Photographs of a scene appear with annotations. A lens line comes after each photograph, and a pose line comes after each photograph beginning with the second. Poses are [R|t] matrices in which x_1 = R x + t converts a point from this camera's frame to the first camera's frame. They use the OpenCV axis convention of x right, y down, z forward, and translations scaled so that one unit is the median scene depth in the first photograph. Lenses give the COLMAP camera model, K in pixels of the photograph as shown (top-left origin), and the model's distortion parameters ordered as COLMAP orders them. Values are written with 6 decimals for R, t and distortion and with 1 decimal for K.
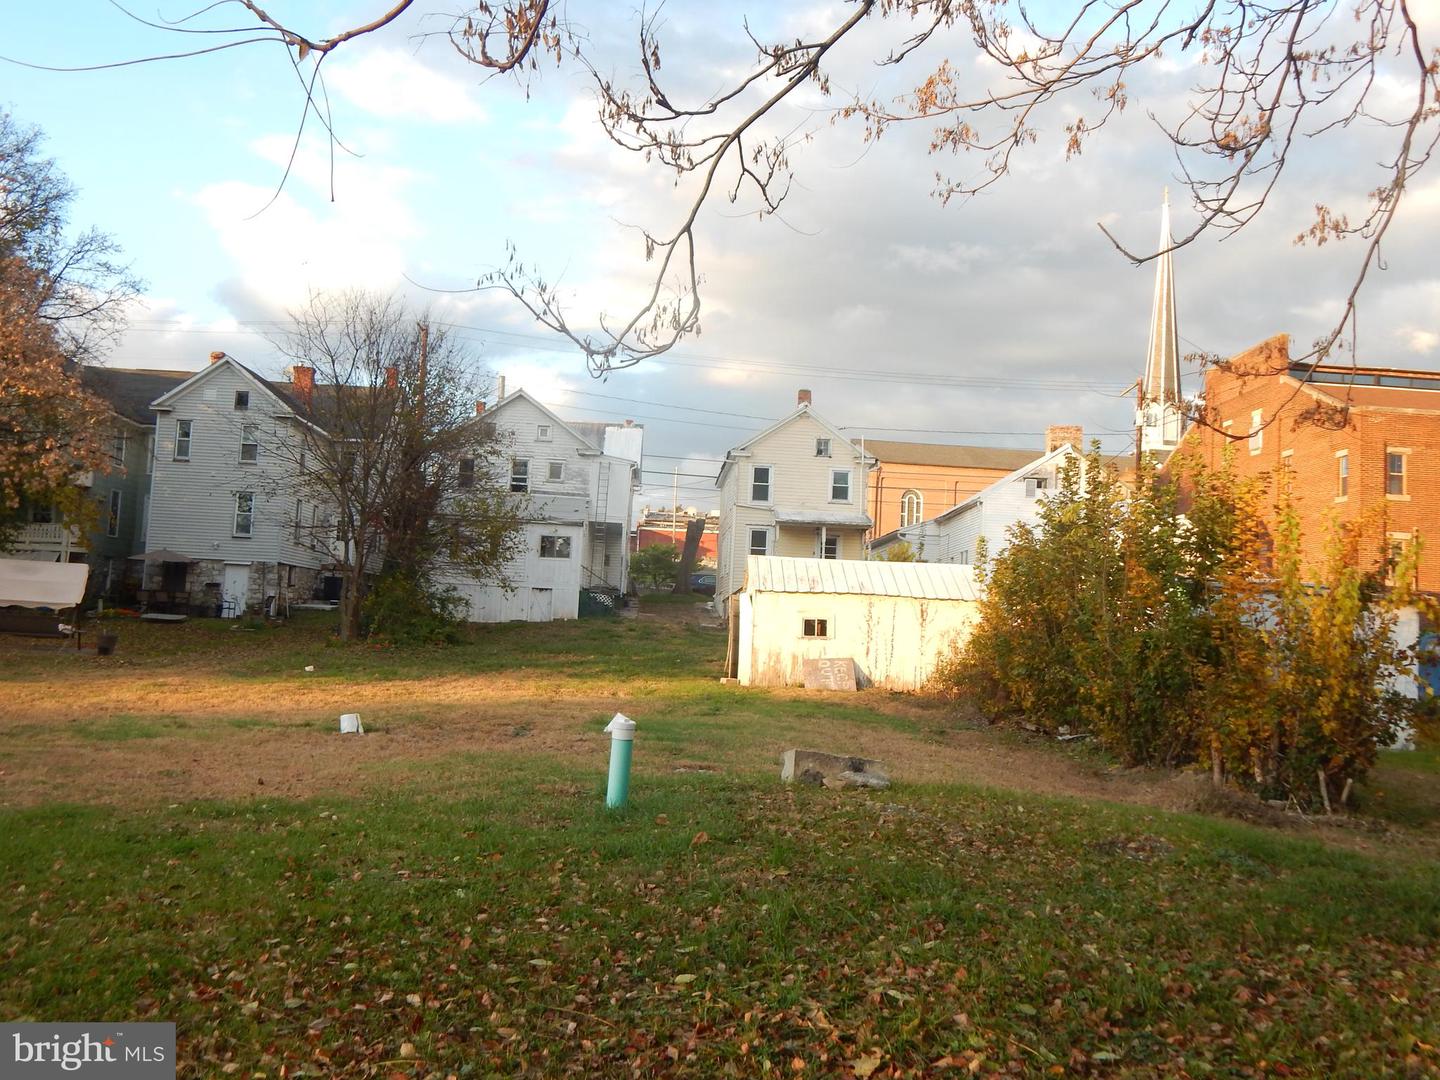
lens RADIAL K [[1299.4, 0, 720.3], [0, 1299.4, 539.3], [0, 0, 1]] dist [0.000710, 0.000028]
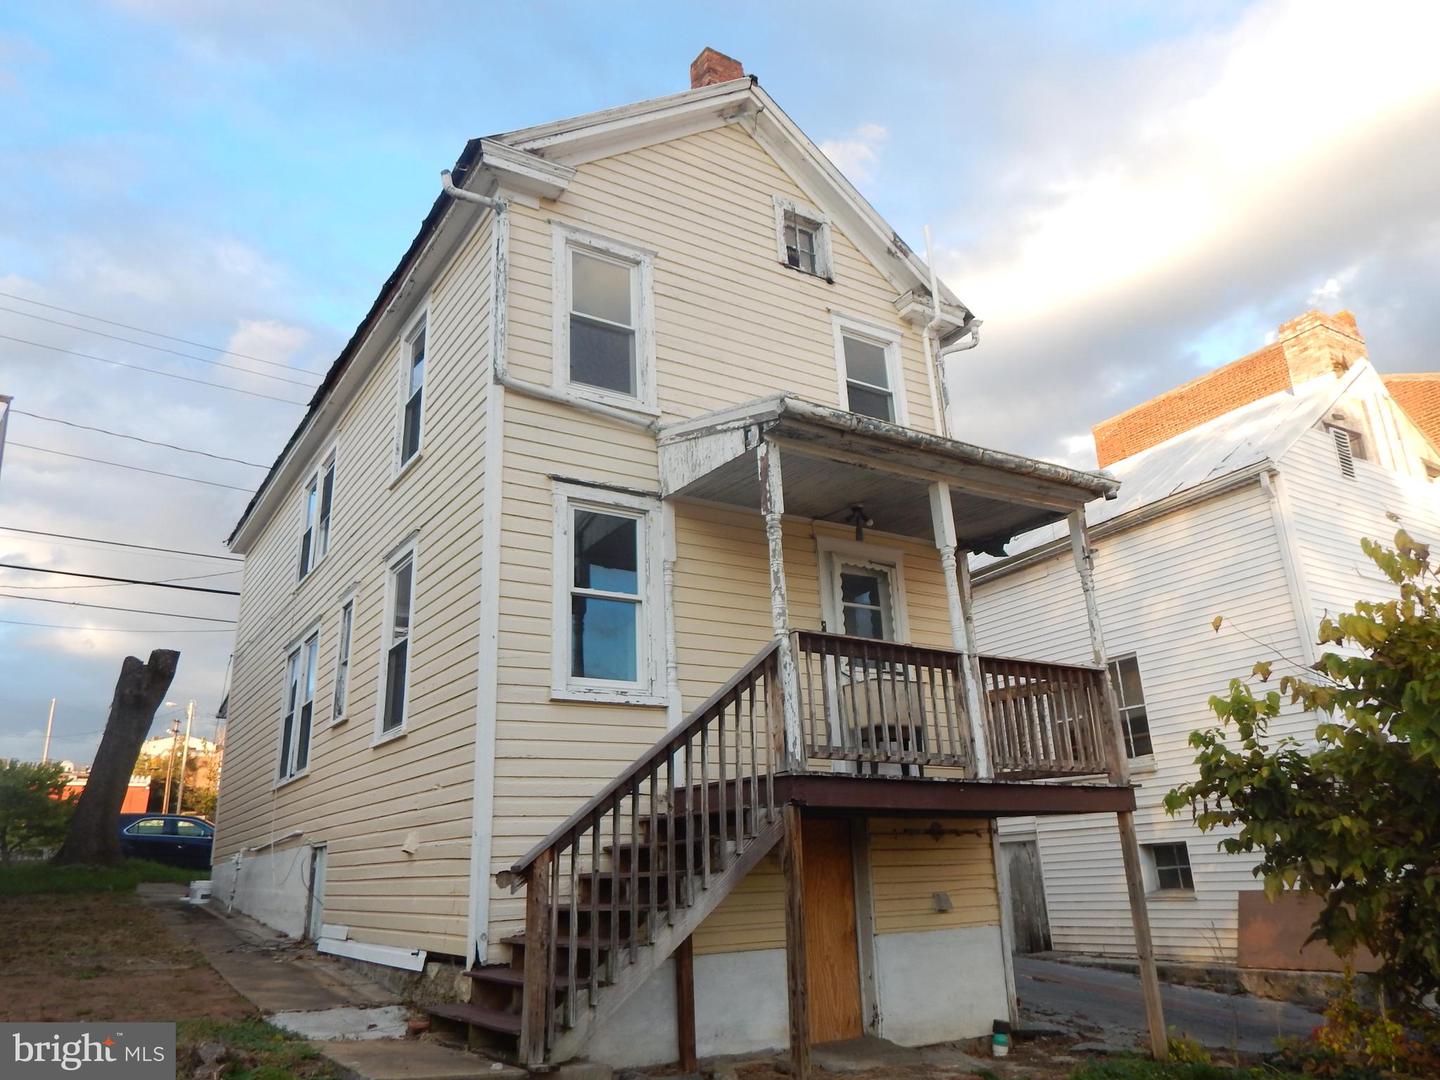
lens RADIAL K [[1036.8, 0, 721.6], [0, 1036.8, 537.5], [0, 0, 1]] dist [0.001006, -0.000128]
pose [[0.858028, 0.076037, 0.507943, -0.041263], [0.052160, 0.970967, -0.233459, 0.038812], [-0.510947, 0.226808, 0.829151, 0.843056]]
